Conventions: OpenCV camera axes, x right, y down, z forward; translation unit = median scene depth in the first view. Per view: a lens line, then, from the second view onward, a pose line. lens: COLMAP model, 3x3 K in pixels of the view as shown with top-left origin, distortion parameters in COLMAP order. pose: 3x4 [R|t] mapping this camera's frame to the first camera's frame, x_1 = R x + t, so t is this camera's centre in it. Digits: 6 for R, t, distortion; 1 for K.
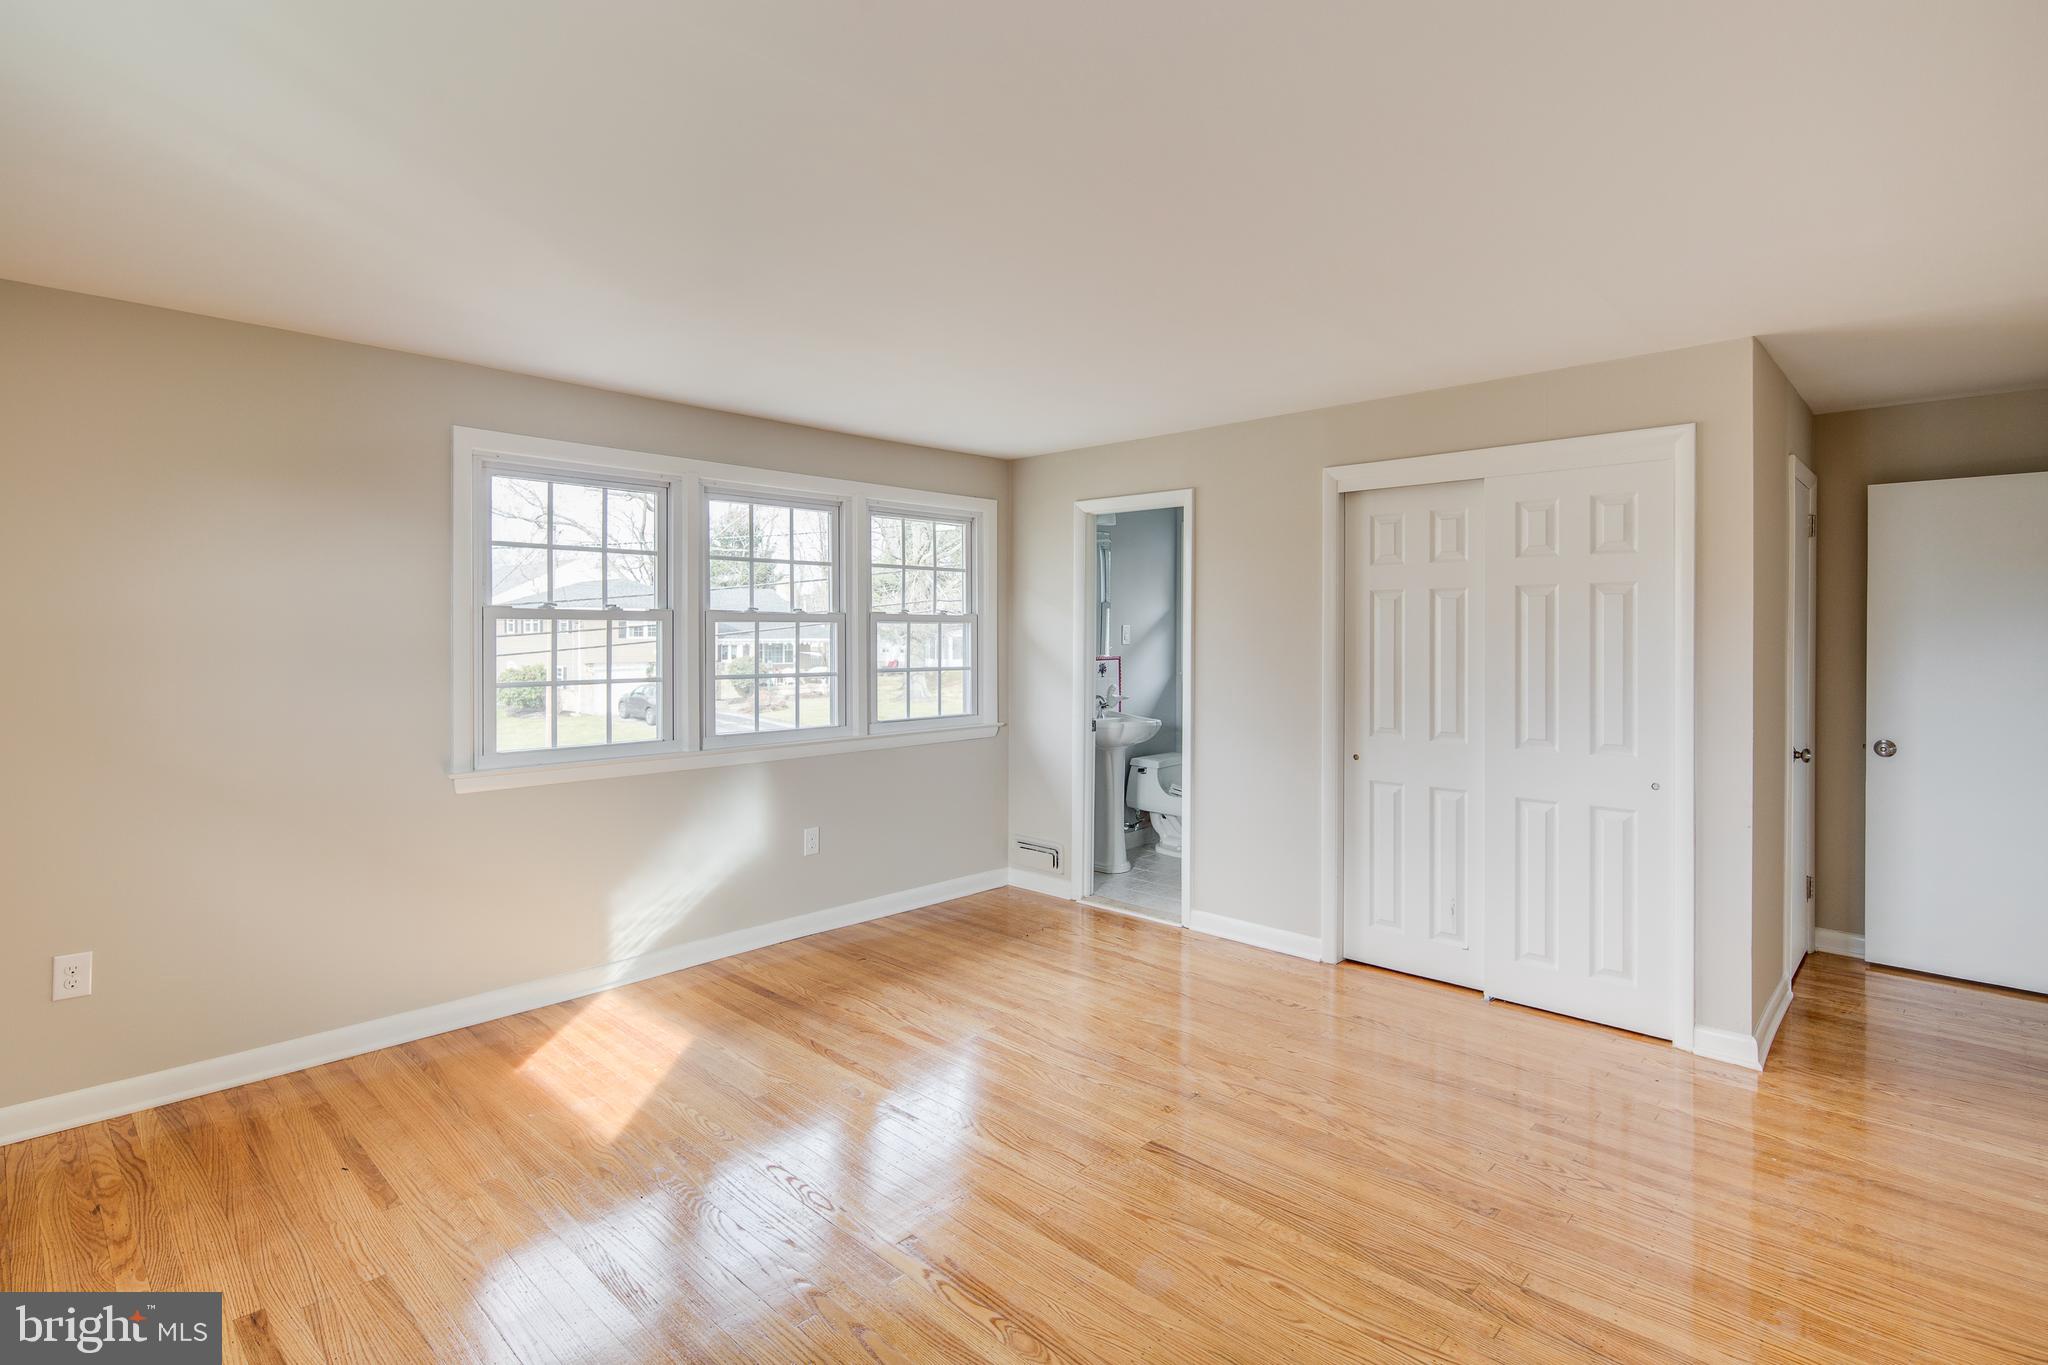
lens RADIAL K [[994.6, 0, 1031.5], [0, 994.6, 636.6], [0, 0, 1]] dist [0.001283, -0.001667]
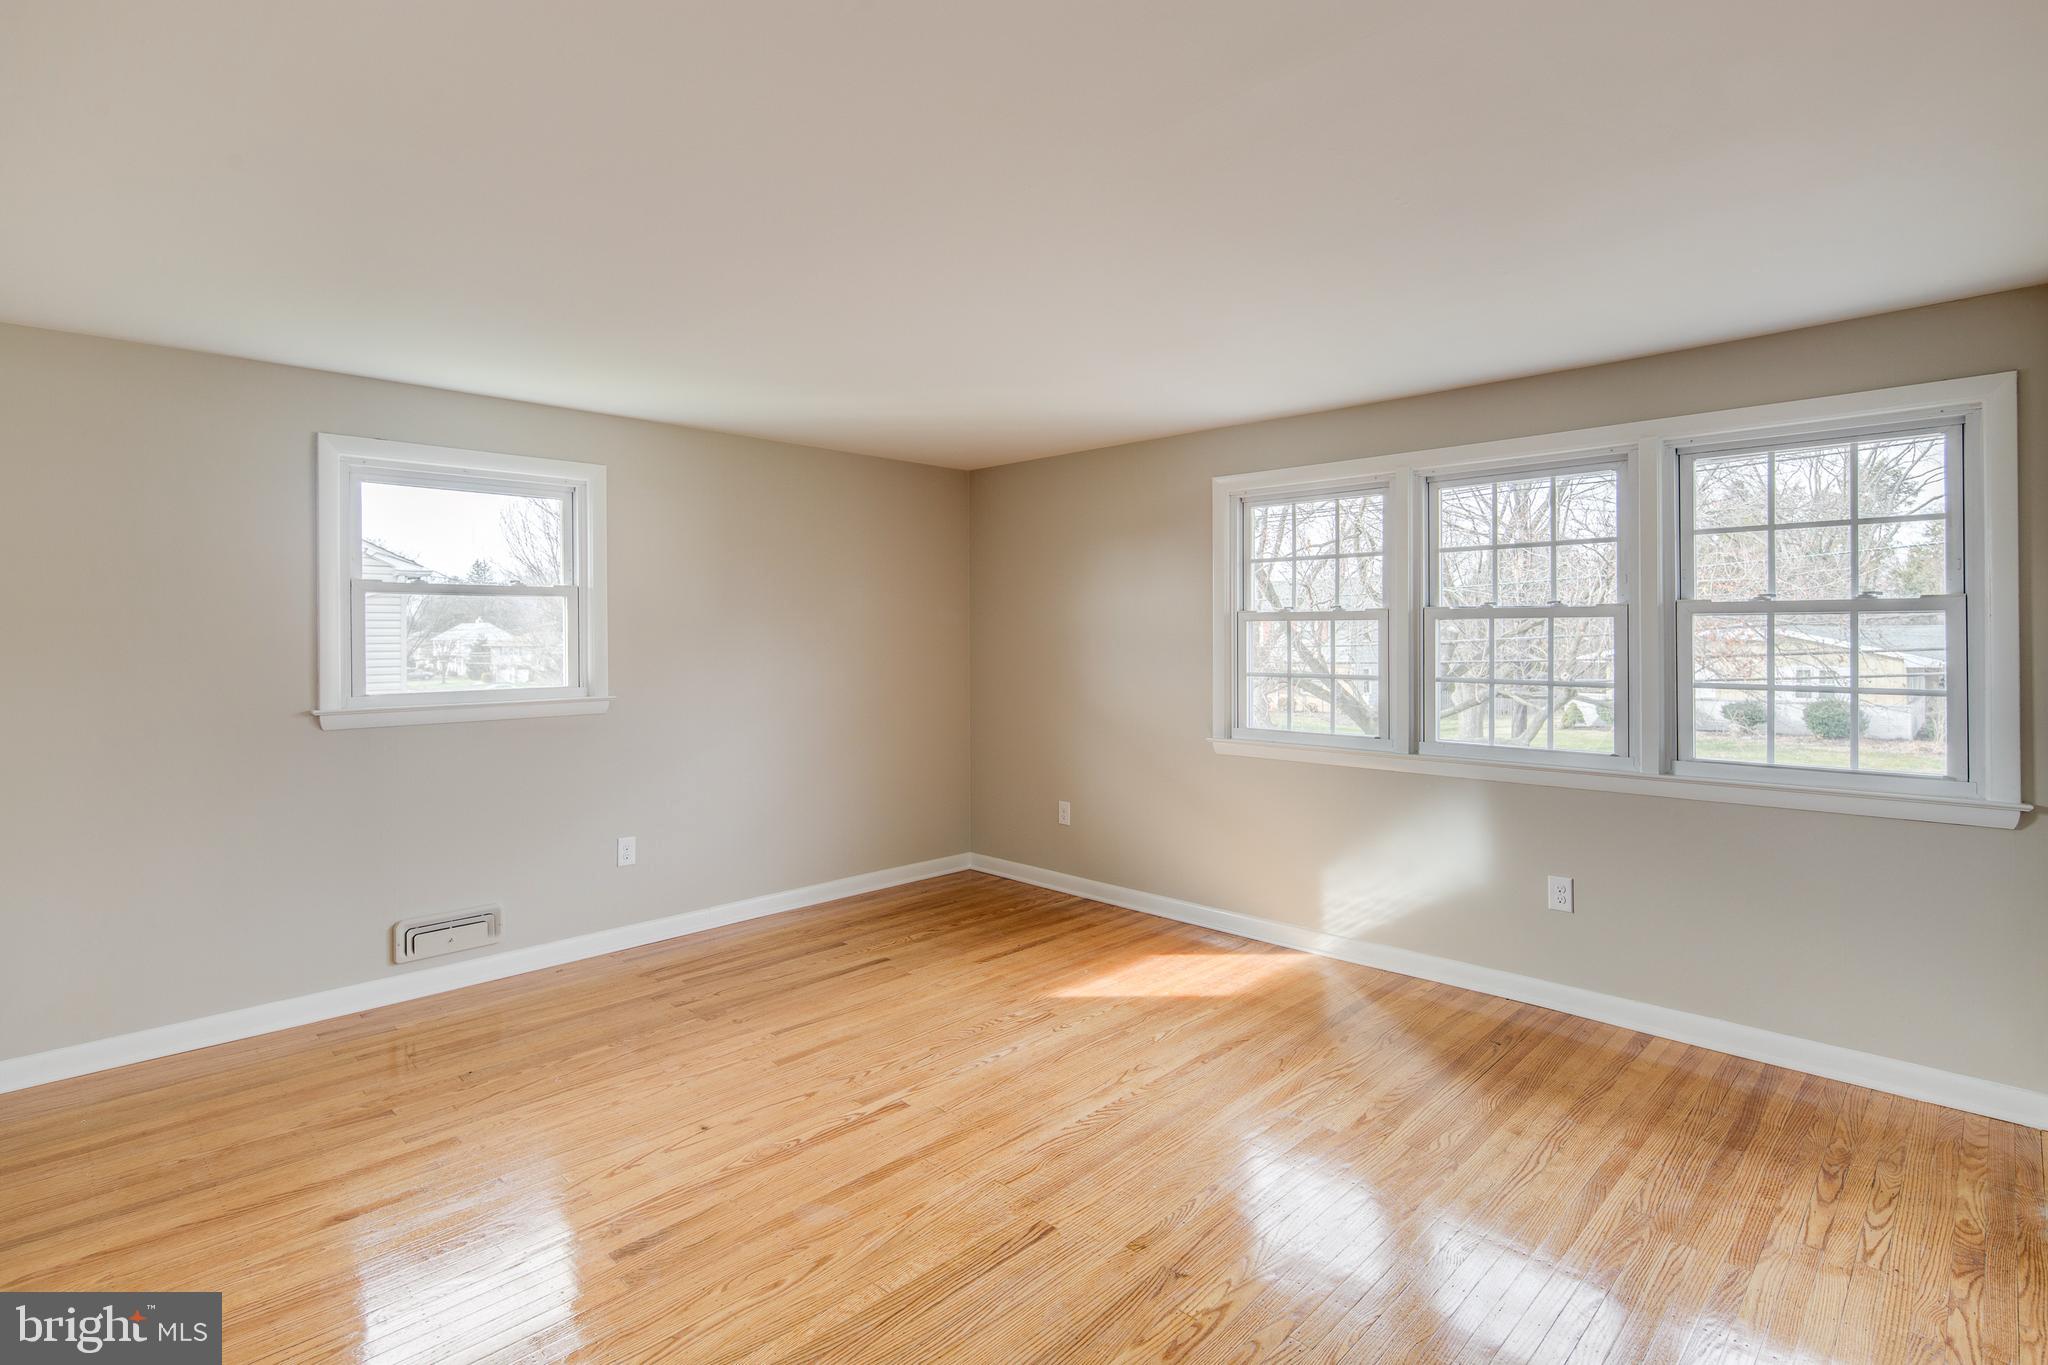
lens RADIAL K [[994.6, 0, 1025.1], [0, 994.6, 632.5], [0, 0, 1]] dist [0.001283, -0.001667]
pose [[-0.015519, 0.001100, -0.999879, 0.619897], [-0.000232, 0.999999, 0.001104, -0.003593], [0.999880, 0.000249, -0.015518, 0.627825]]
